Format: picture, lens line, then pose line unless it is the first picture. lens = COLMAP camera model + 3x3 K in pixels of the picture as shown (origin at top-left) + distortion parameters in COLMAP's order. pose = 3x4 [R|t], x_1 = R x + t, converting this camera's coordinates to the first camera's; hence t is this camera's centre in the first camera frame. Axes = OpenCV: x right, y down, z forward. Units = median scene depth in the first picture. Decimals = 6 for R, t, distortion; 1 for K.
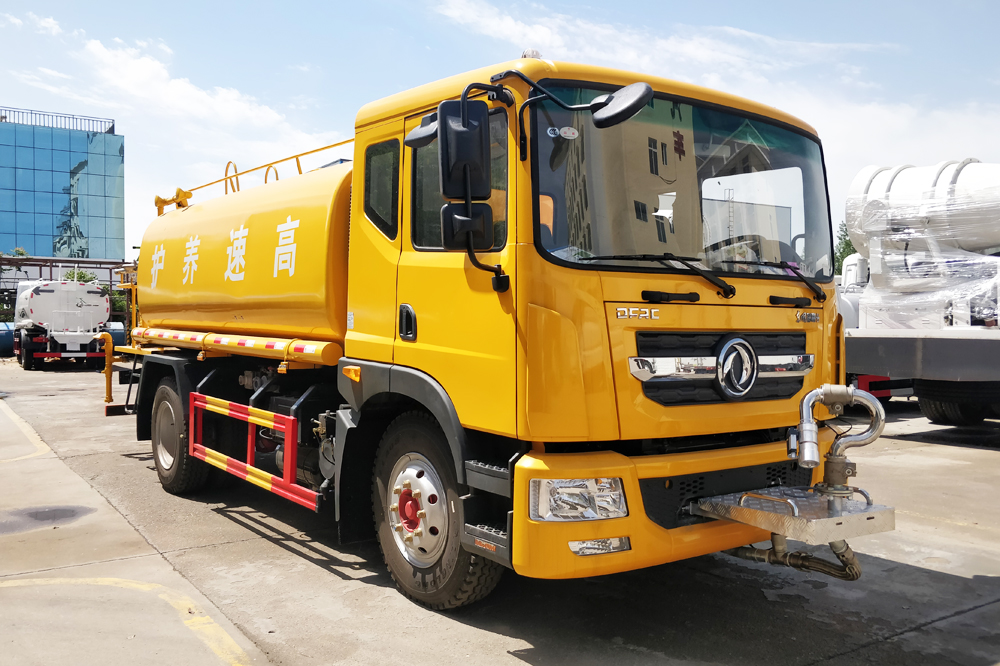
lens RADIAL K [[913.9, 0, 485.5], [0, 913.9, 304.8], [0, 0, 1]] dist [0.099109, -0.189716]
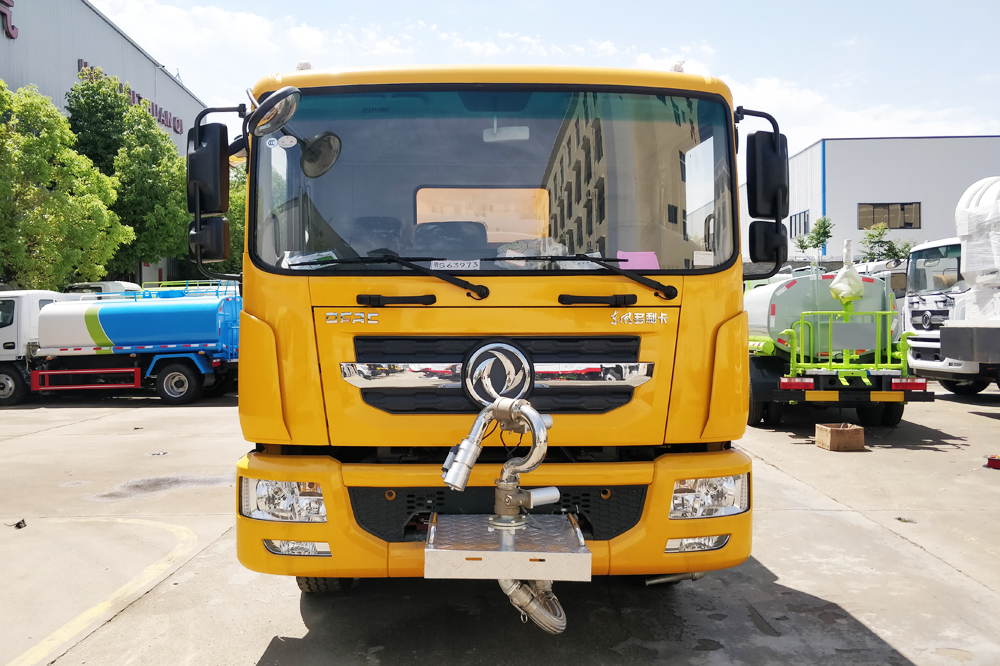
lens RADIAL K [[913.9, 0, 485.5], [0, 913.9, 304.8], [0, 0, 1]] dist [0.099109, -0.189716]
pose [[0.803240, -0.015055, -0.595465, 0.804807], [0.020768, 0.999781, 0.002737, -0.004098], [0.595293, -0.014565, 0.803377, 0.275536]]
